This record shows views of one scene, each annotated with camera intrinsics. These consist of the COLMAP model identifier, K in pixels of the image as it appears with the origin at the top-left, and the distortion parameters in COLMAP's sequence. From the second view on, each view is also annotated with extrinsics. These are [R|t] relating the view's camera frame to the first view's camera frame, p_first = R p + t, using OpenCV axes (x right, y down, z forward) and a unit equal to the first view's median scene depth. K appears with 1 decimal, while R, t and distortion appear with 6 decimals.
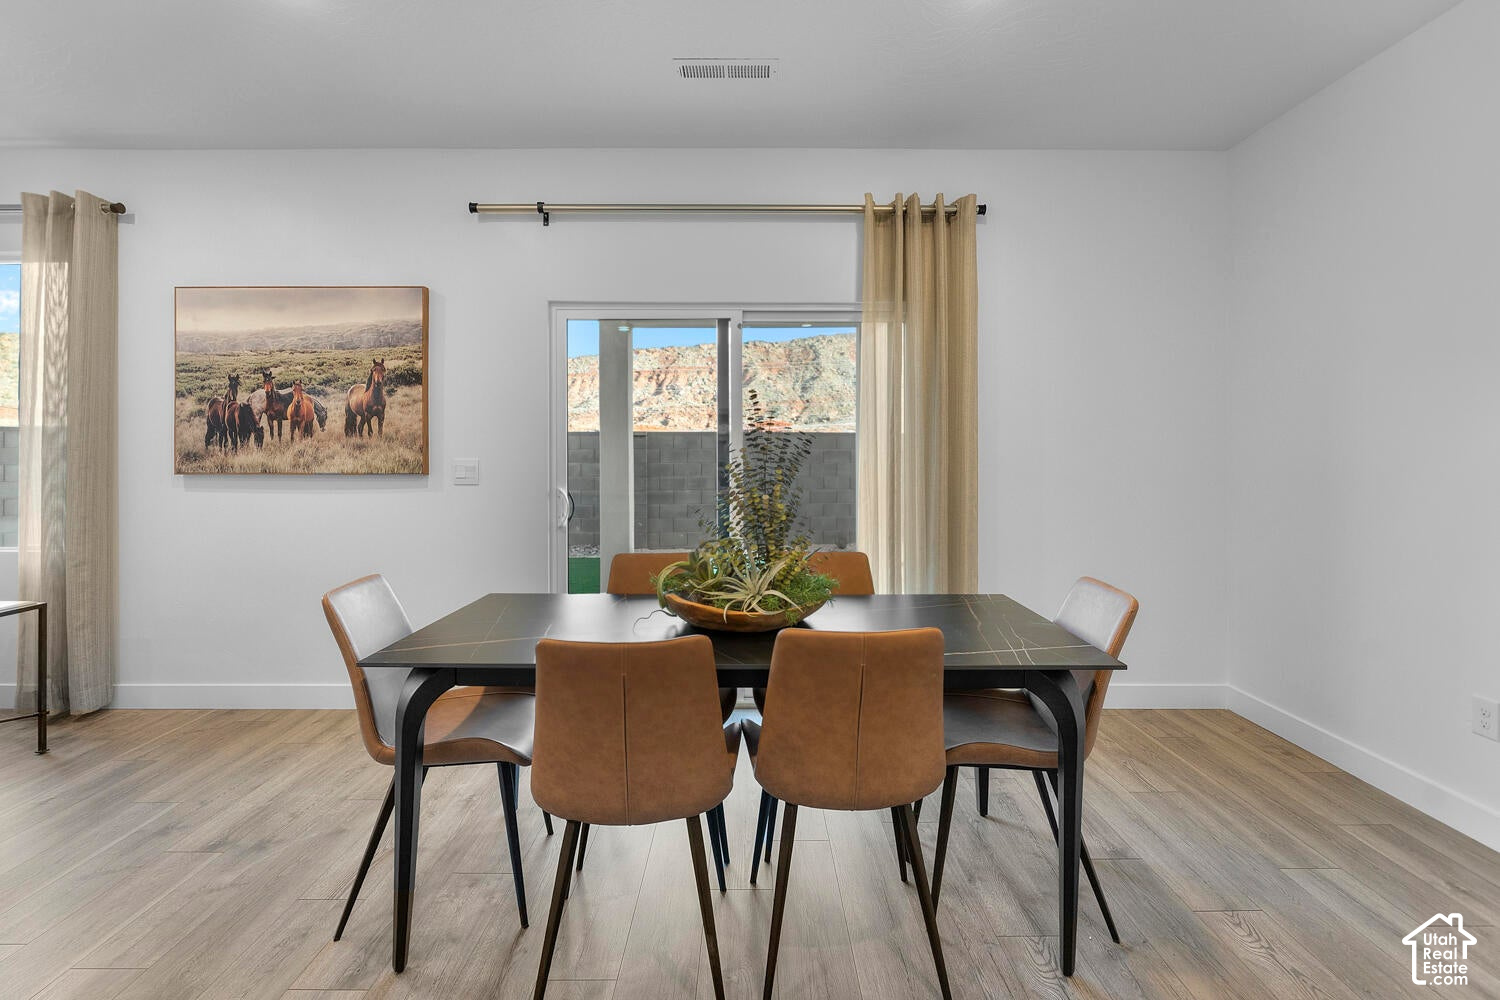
lens RADIAL K [[678.3, 0, 745.2], [0, 678.3, 457.2], [0, 0, 1]] dist [-0.000214, 0.000021]
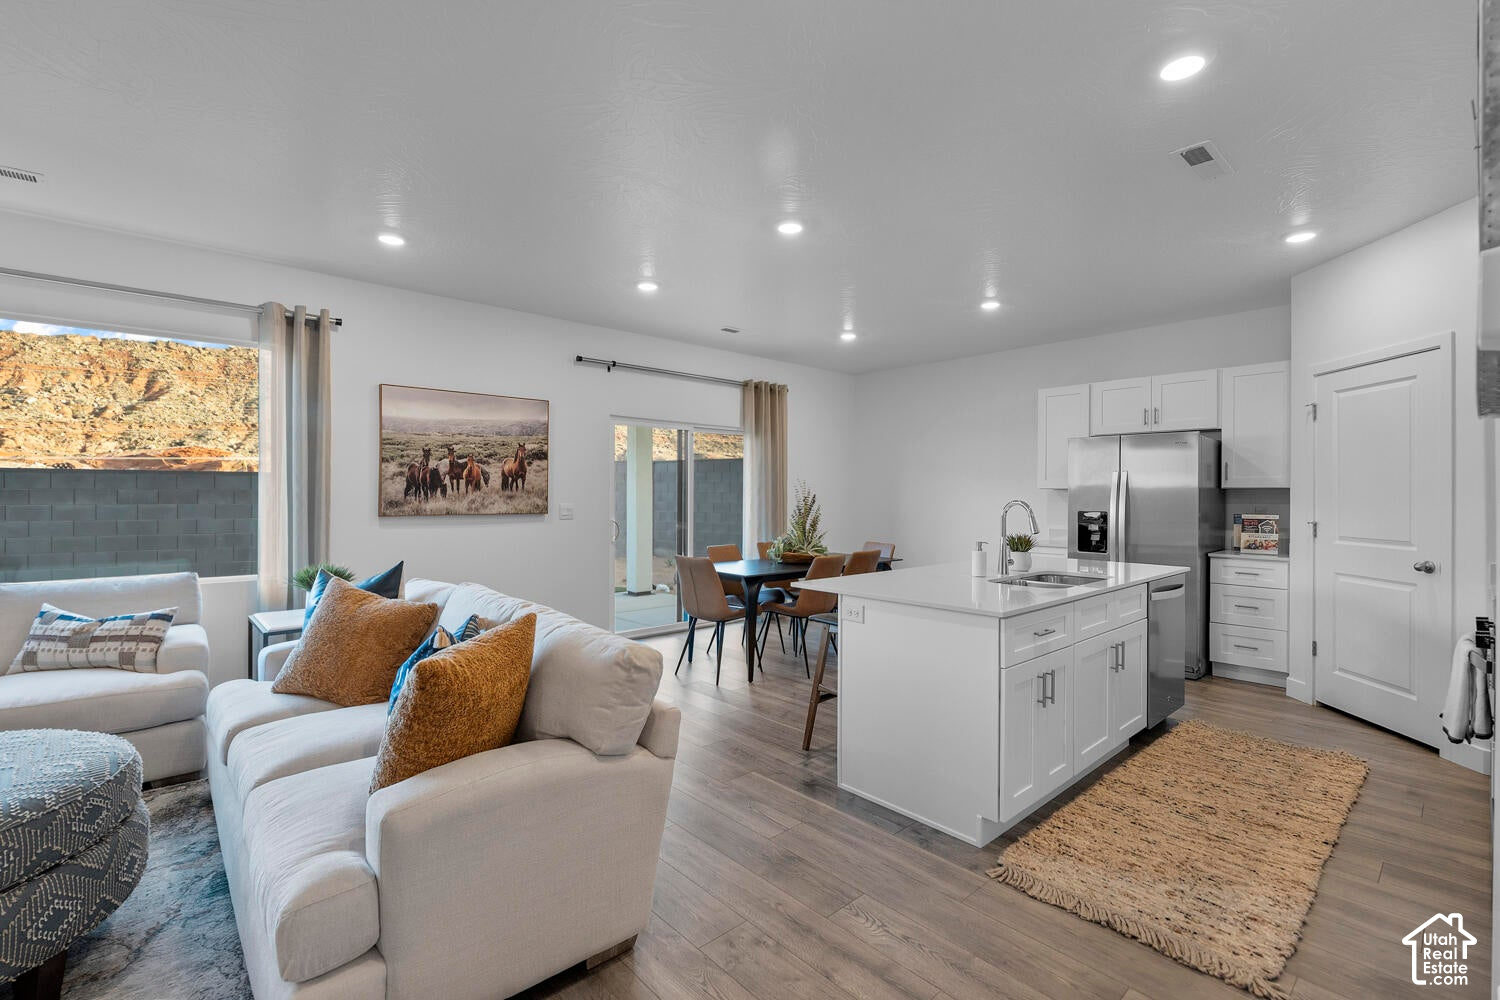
lens RADIAL K [[671.2, 0, 751.3], [0, 671.2, 494.9], [0, 0, 1]] dist [-0.002453, -0.000467]
pose [[0.738186, 0.000921, 0.674597, -1.216353], [-0.001871, 0.999998, 0.000683, -0.022363], [-0.674595, -0.001766, 0.738186, -0.554630]]
